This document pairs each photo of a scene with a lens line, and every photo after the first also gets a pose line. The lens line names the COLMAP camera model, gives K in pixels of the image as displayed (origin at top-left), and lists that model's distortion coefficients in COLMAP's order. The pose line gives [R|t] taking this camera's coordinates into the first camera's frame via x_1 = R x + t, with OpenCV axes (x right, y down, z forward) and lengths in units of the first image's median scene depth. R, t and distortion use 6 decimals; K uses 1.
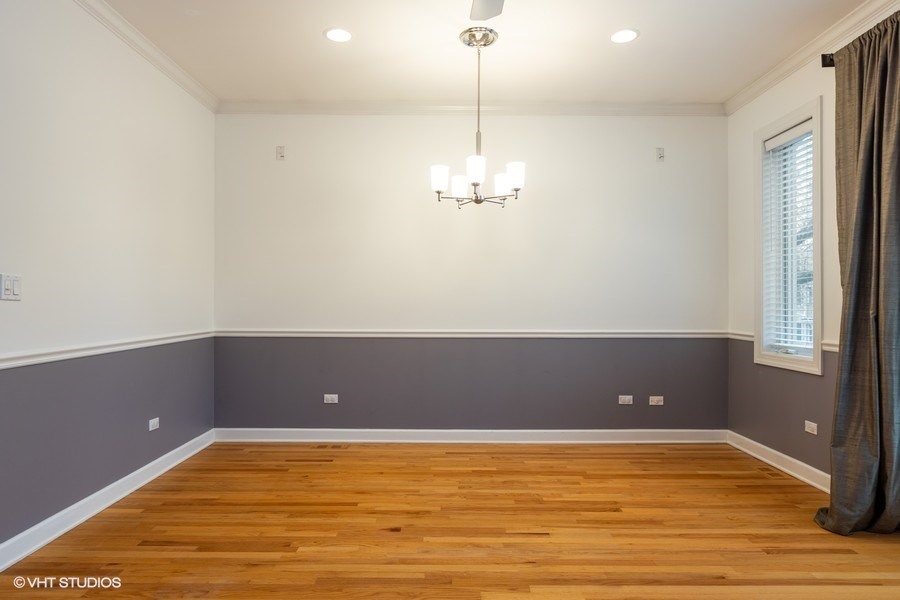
lens RADIAL K [[542.9, 0, 443.8], [0, 542.9, 299.8], [0, 0, 1]] dist [-0.001665, -0.001802]
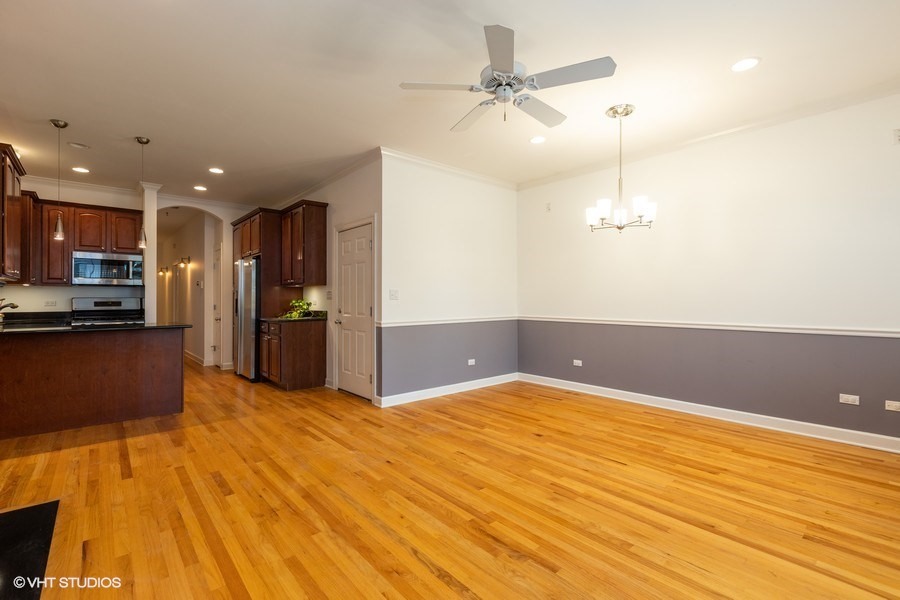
lens RADIAL K [[406.3, 0, 450.0], [0, 406.3, 300.0], [0, 0, 1]] dist [0.003270, 0.000339]
pose [[0.656708, -0.002444, -0.754141, 0.576061], [0.005666, 0.999983, 0.001692, 0.001496], [0.754124, -0.005384, 0.656711, -0.025404]]
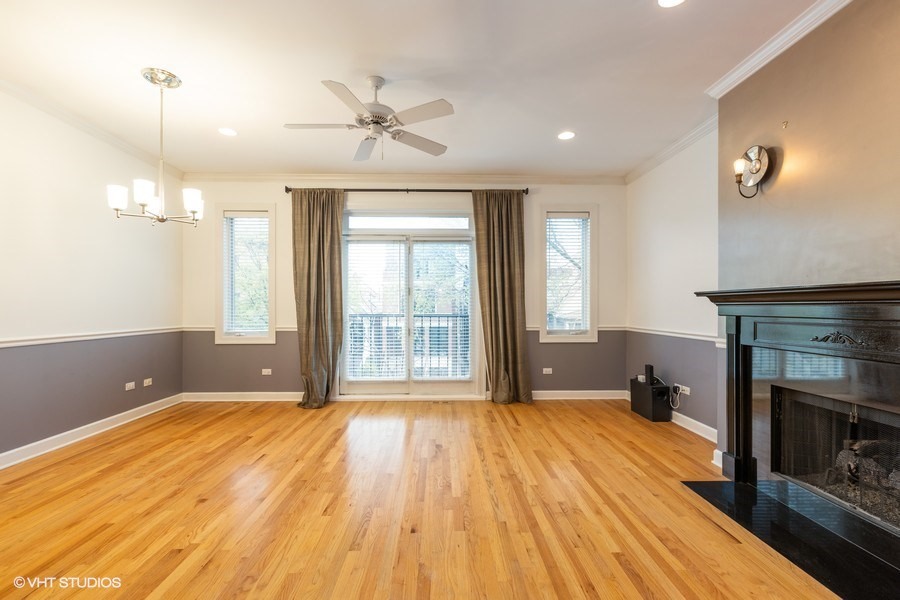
lens RADIAL K [[406.3, 0, 450.0], [0, 406.3, 300.0], [0, 0, 1]] dist [0.003270, 0.000339]
pose [[-0.027619, 0.017039, 0.999473, -0.842770], [-0.005405, 0.999838, -0.017195, 0.001734], [-0.999604, -0.005877, -0.027523, 0.418760]]
